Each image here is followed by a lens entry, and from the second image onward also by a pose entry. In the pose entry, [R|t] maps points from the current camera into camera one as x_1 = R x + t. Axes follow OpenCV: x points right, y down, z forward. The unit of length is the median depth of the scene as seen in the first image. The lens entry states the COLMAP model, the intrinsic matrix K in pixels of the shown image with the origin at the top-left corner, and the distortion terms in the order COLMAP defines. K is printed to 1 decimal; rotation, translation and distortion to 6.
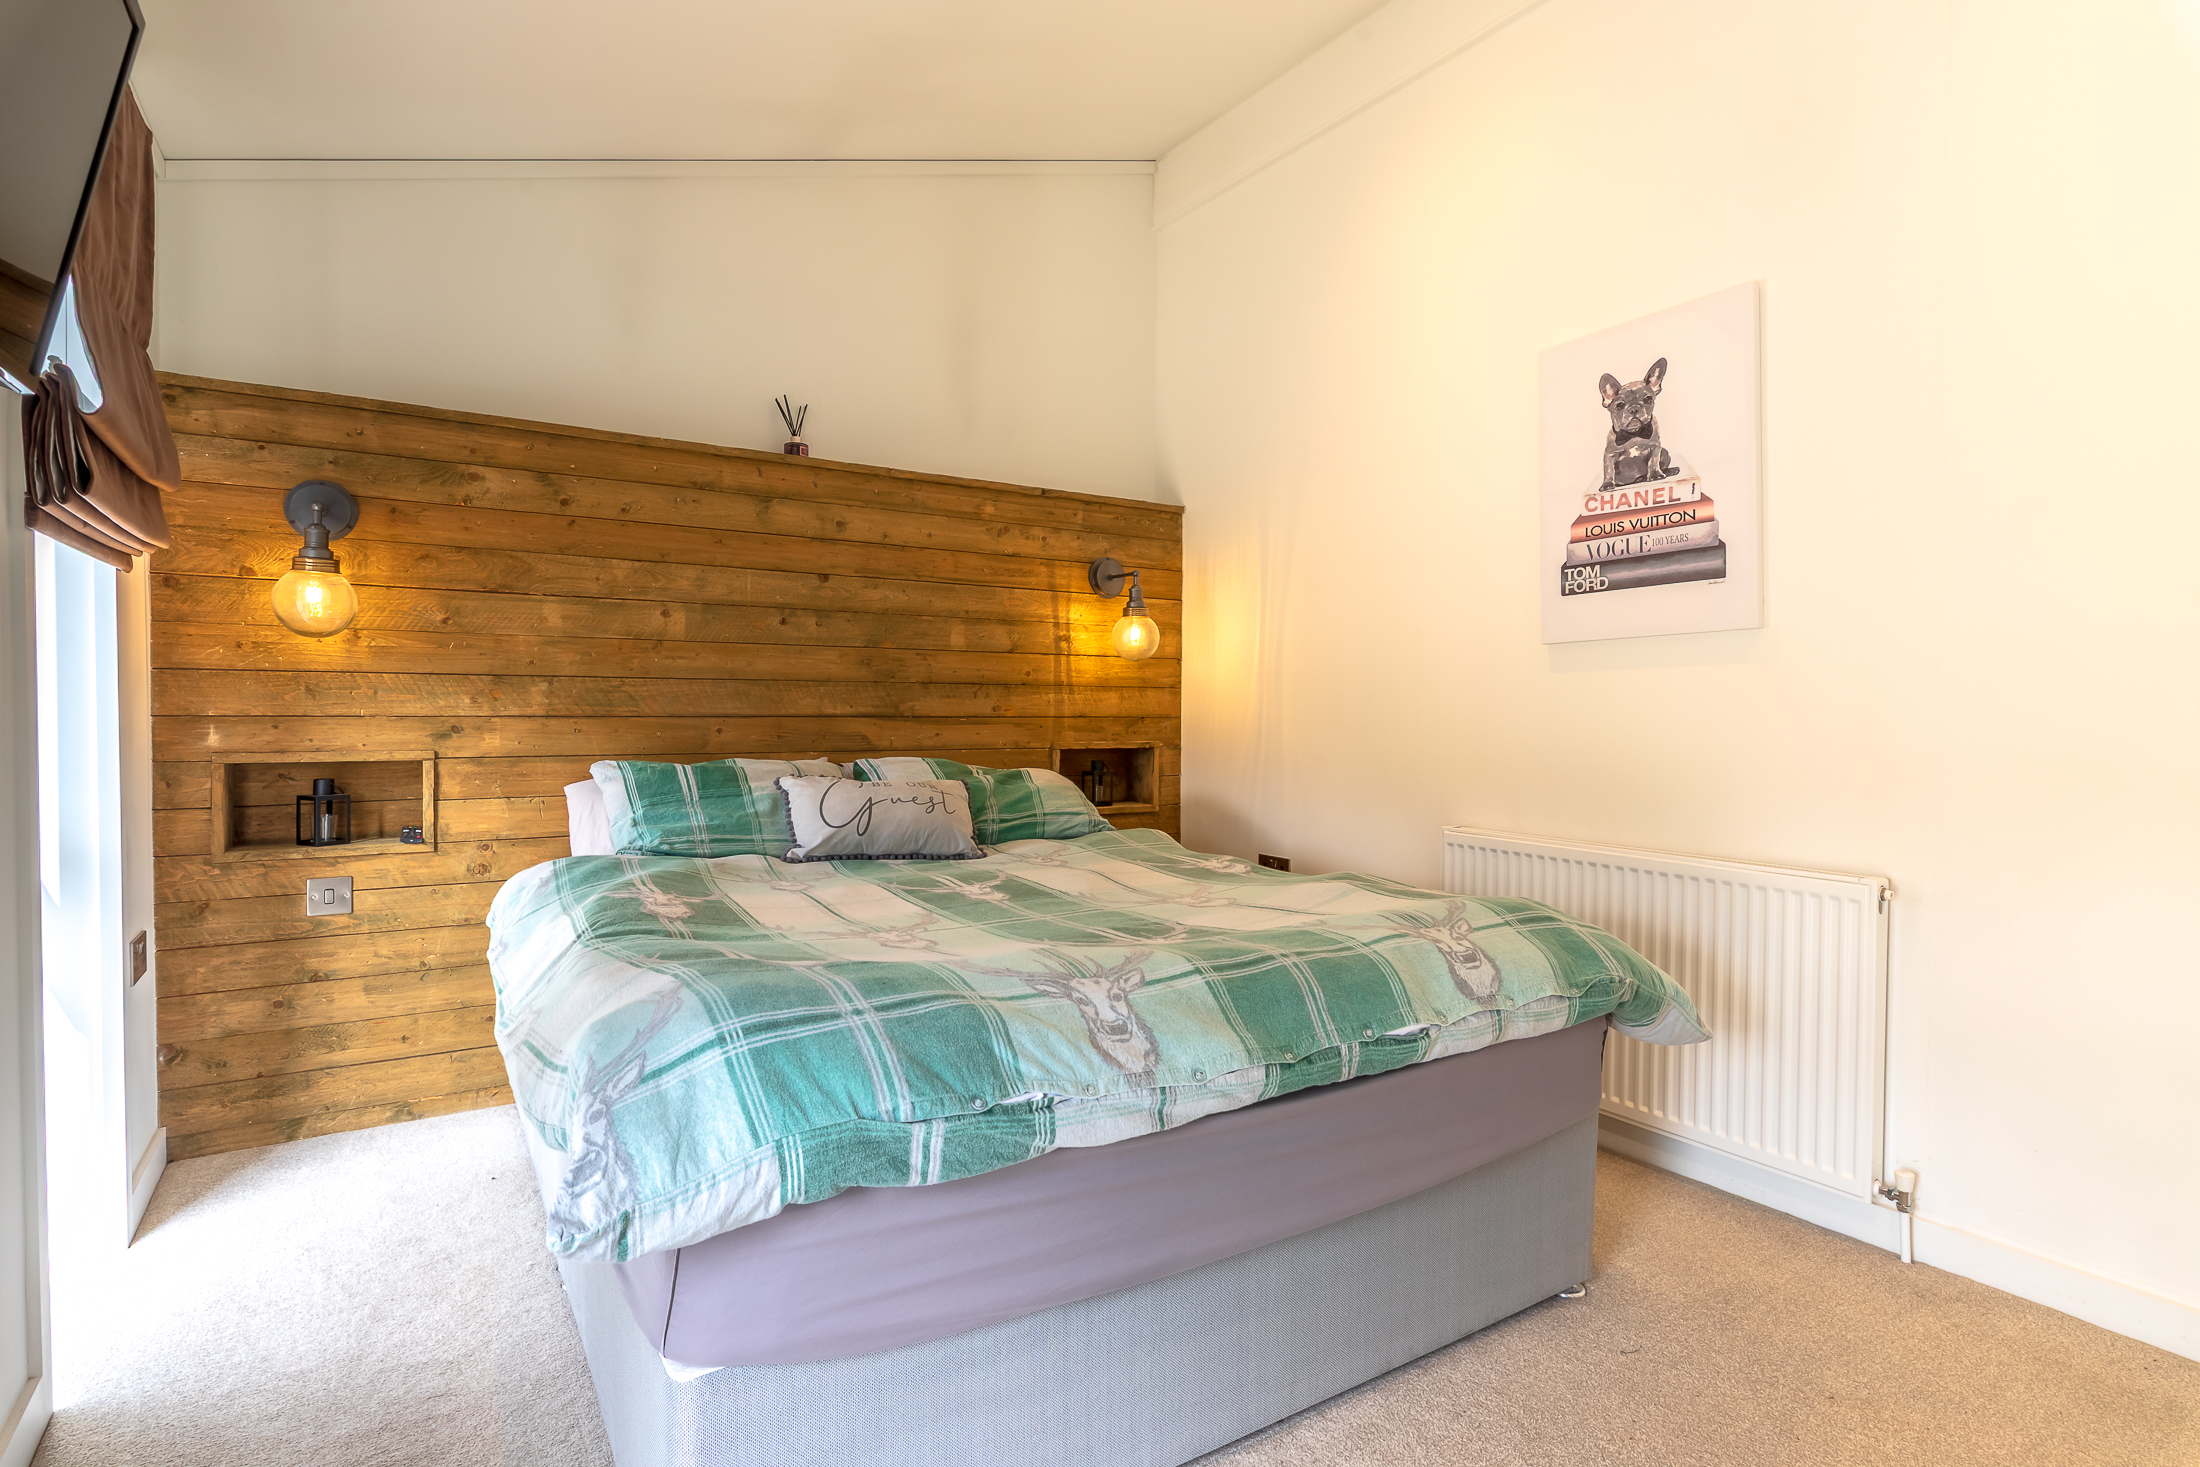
lens RADIAL K [[1107.6, 0, 1100.7], [0, 1107.6, 724.0], [0, 0, 1]] dist [-0.001943, 0.000113]
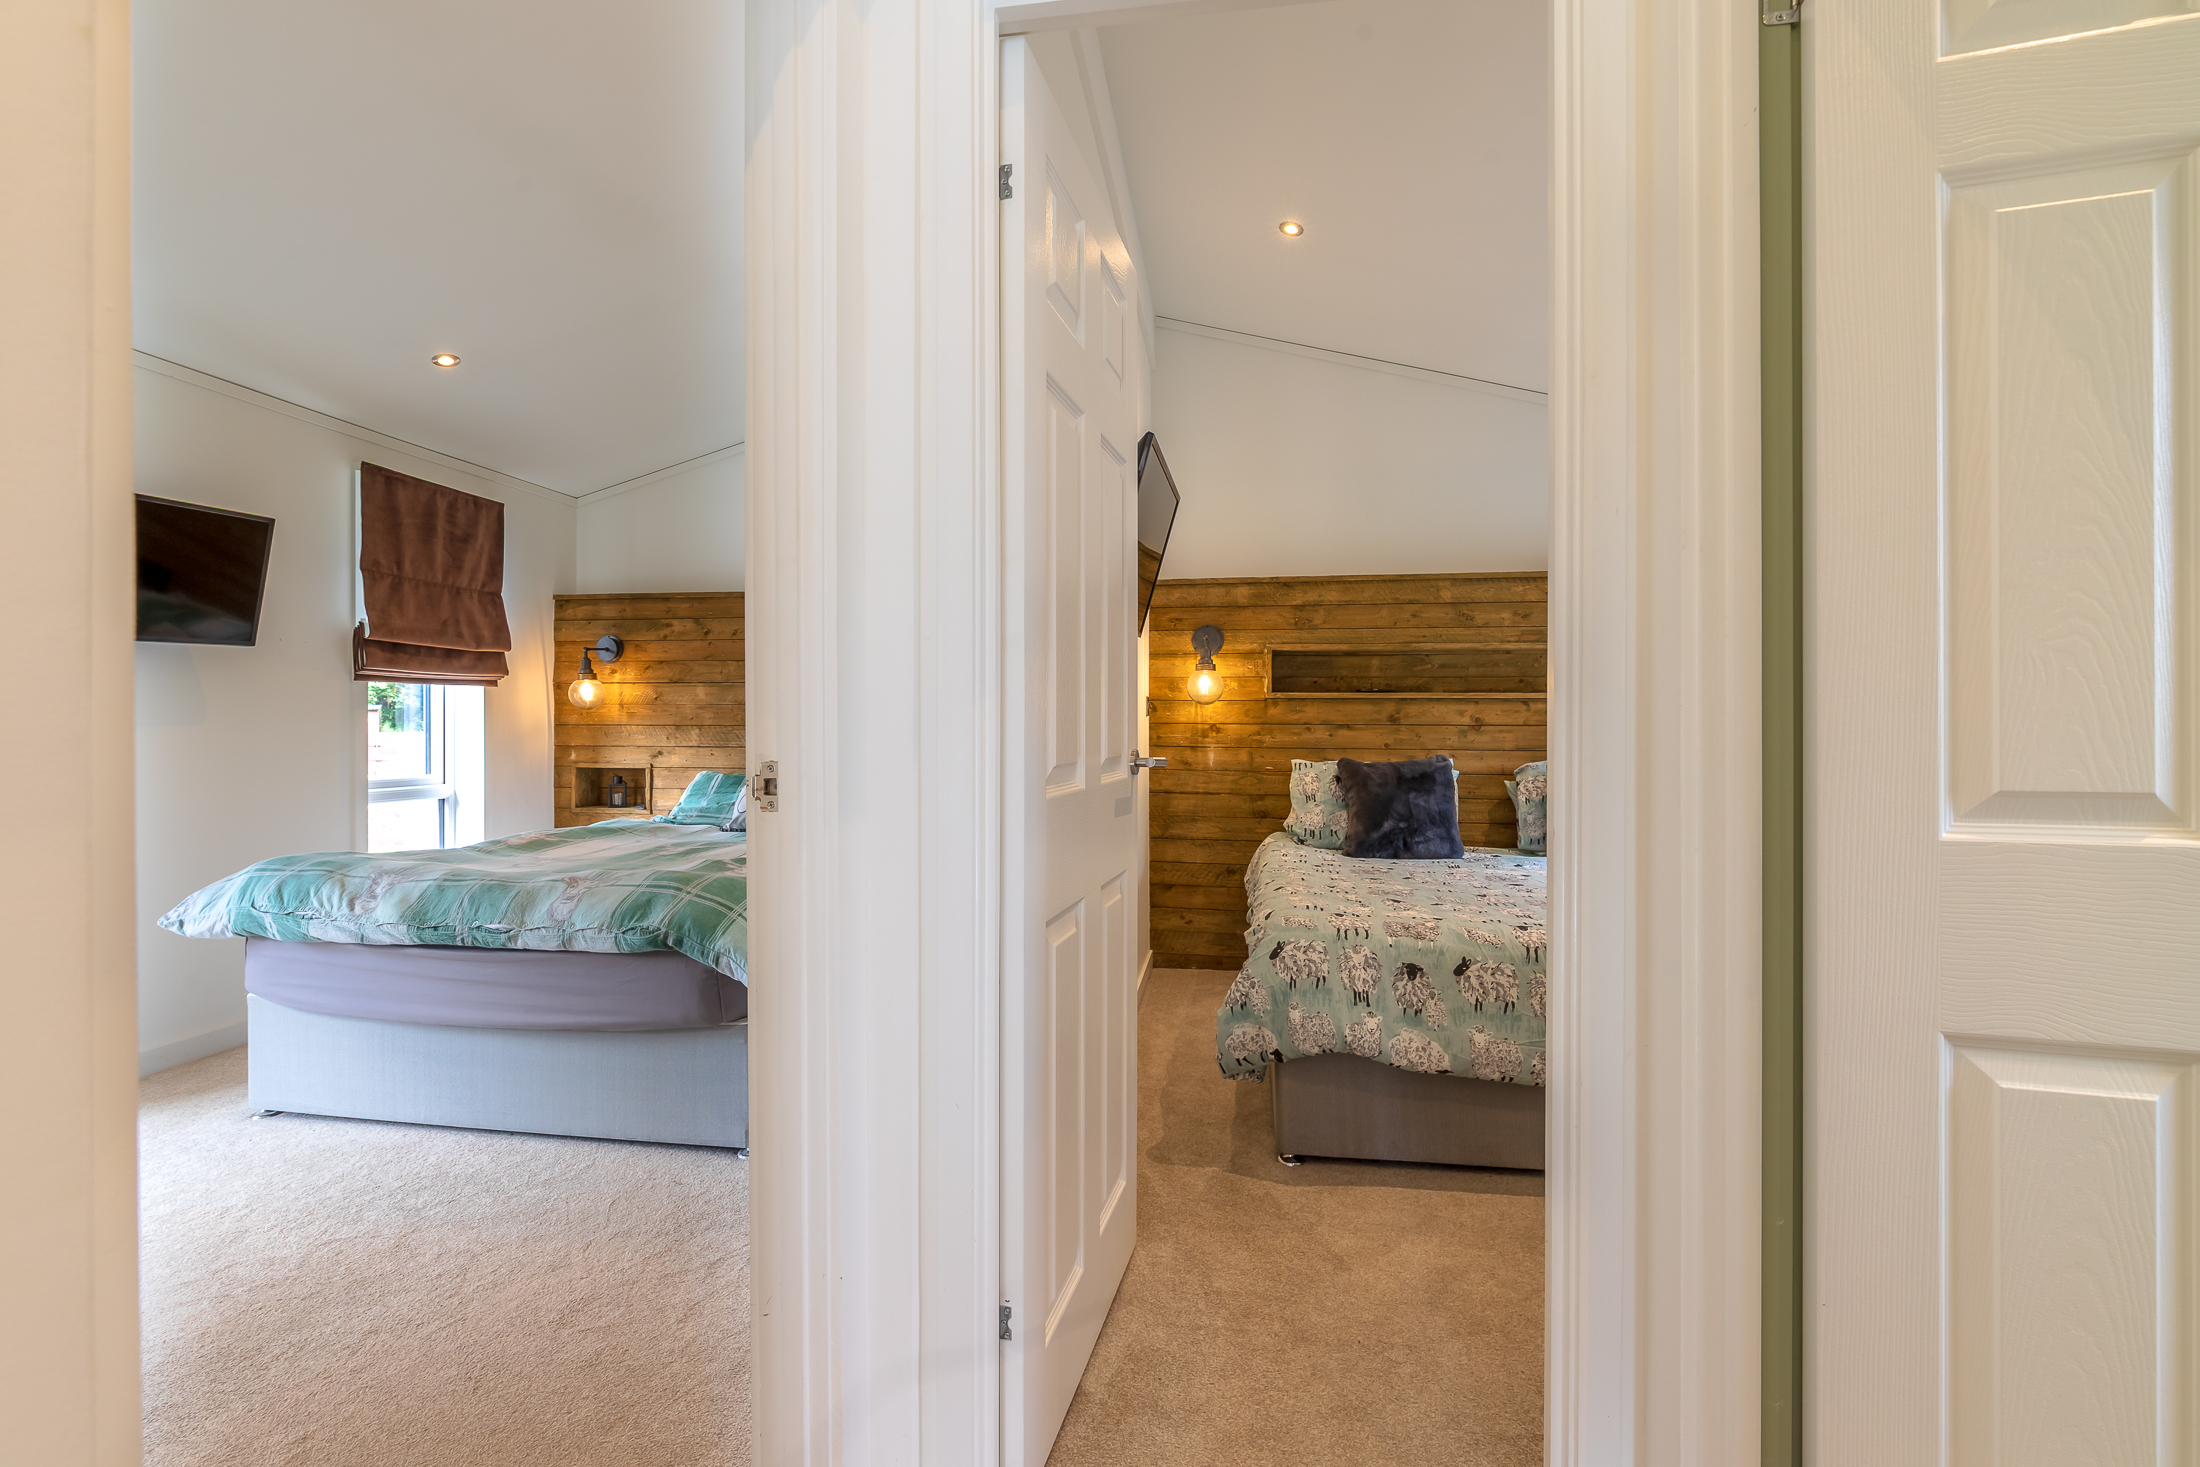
lens RADIAL K [[939.1, 0, 1096.0], [0, 939.1, 726.2], [0, 0, 1]] dist [-0.000843, -0.001097]
pose [[0.743146, -0.005957, -0.669103, 0.958274], [-0.007736, 0.999817, -0.017493, -0.017052], [0.669085, 0.018176, 0.742964, 0.234024]]
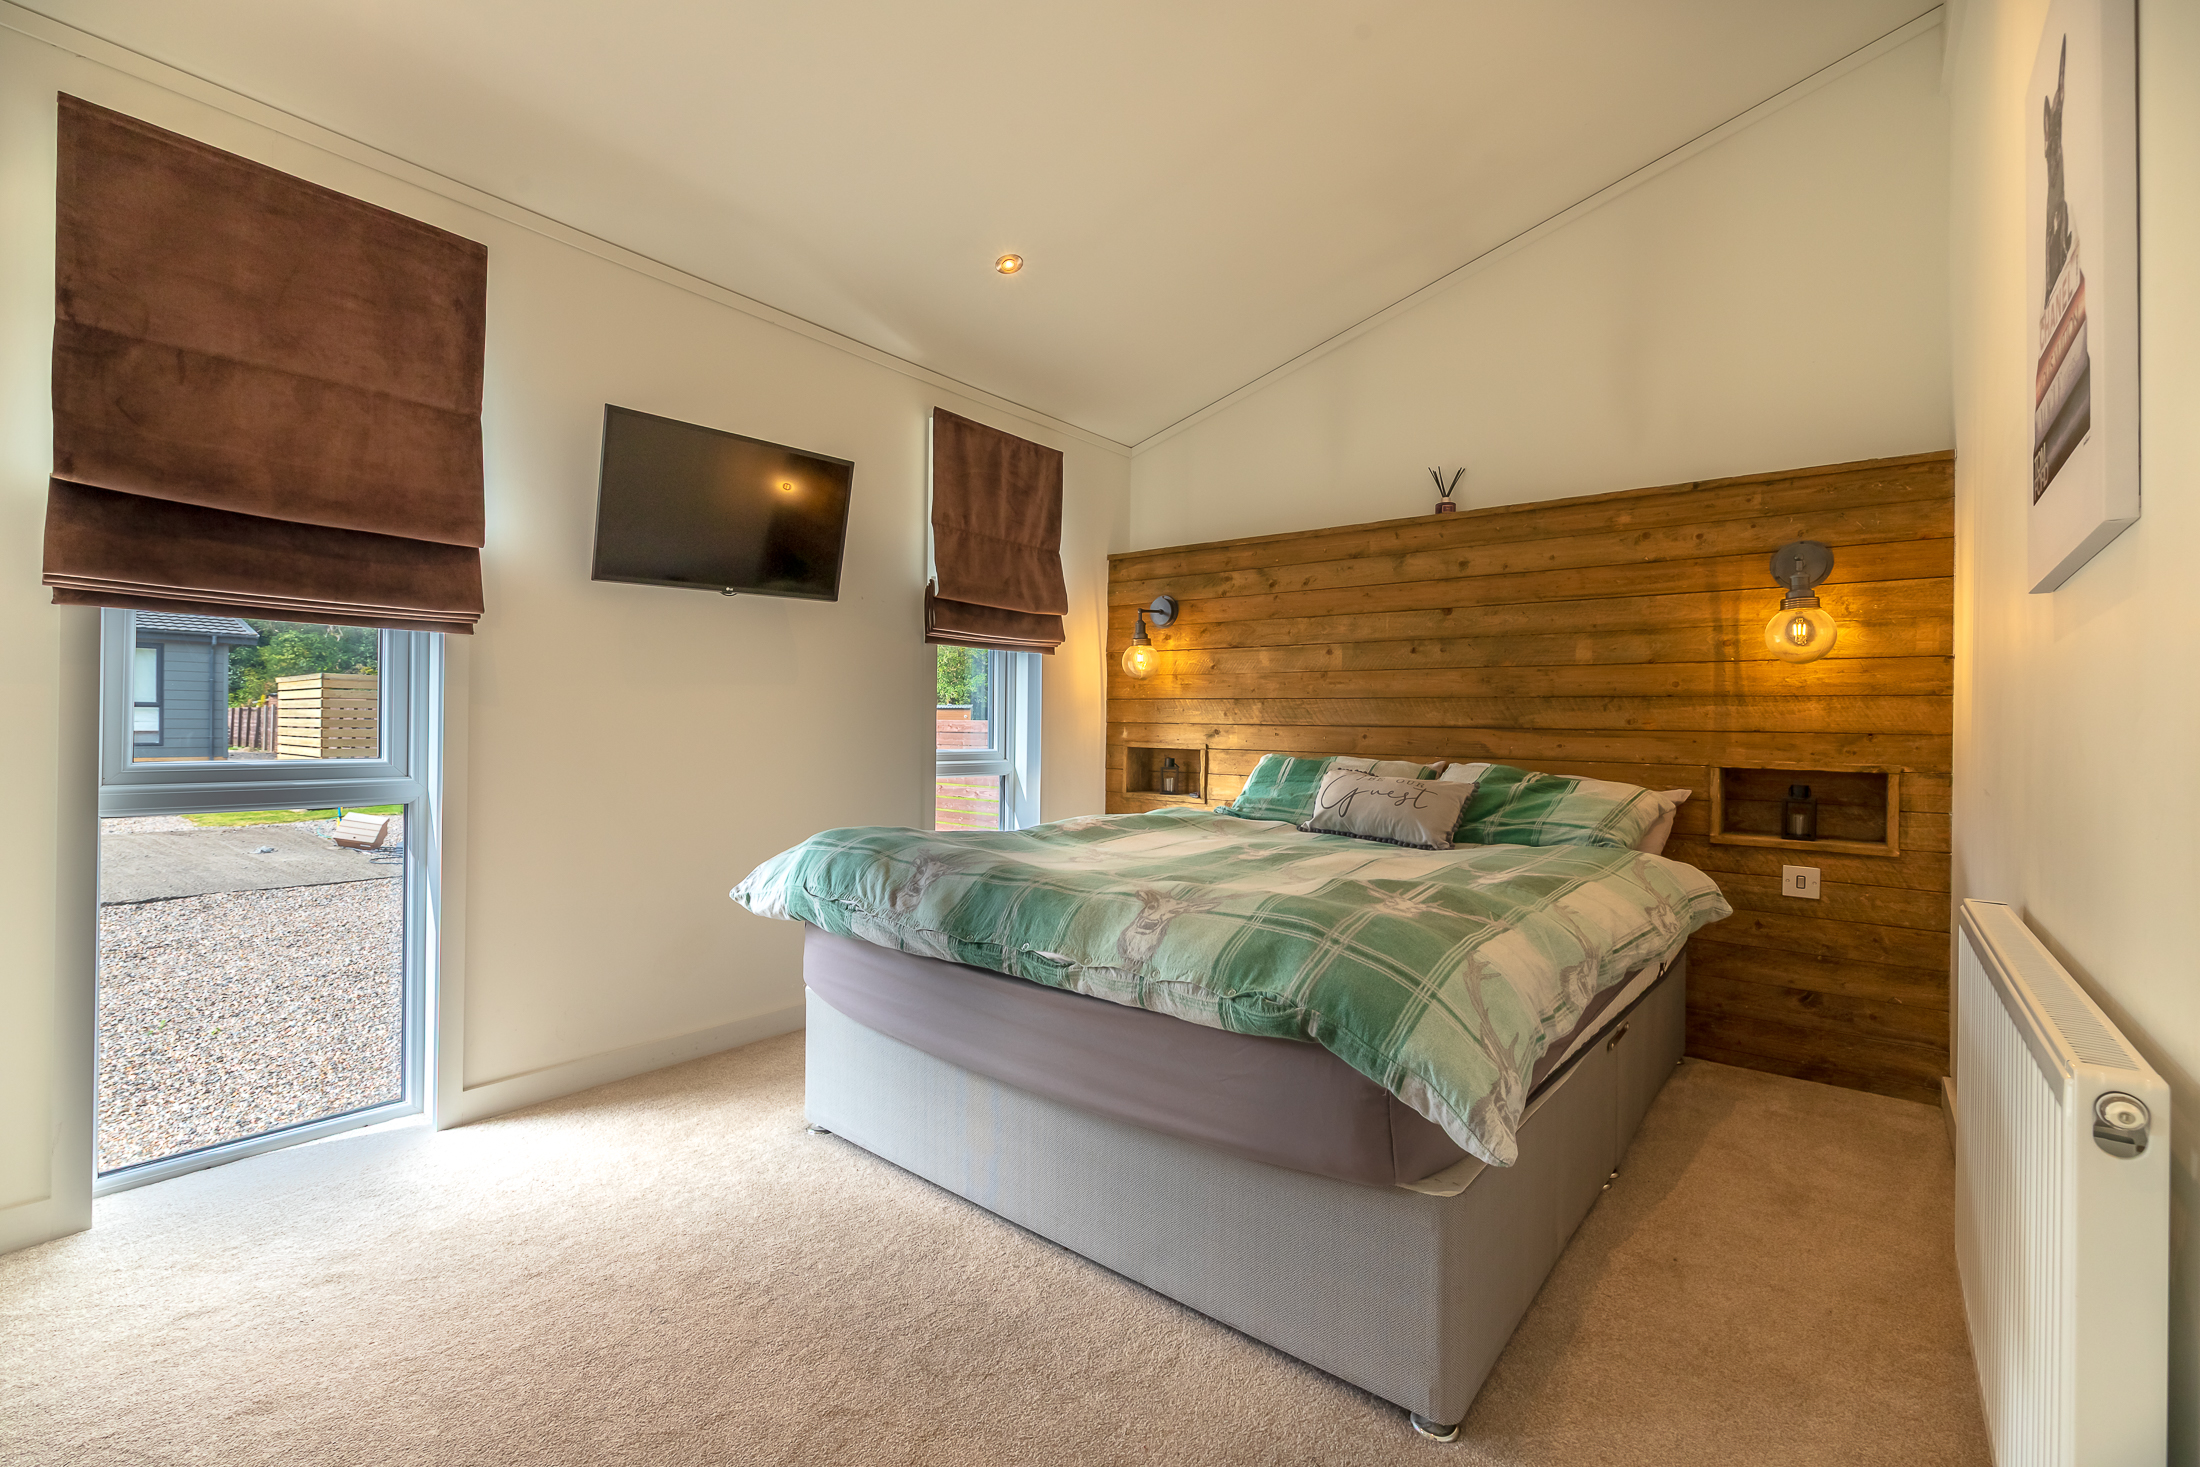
lens RADIAL K [[939.1, 0, 1096.0], [0, 939.1, 726.2], [0, 0, 1]] dist [-0.000843, -0.001097]
pose [[0.311995, -0.000222, -0.950084, 0.601883], [-0.028948, 0.999533, -0.009739, 0.013056], [0.949643, 0.030541, 0.311843, 0.330958]]
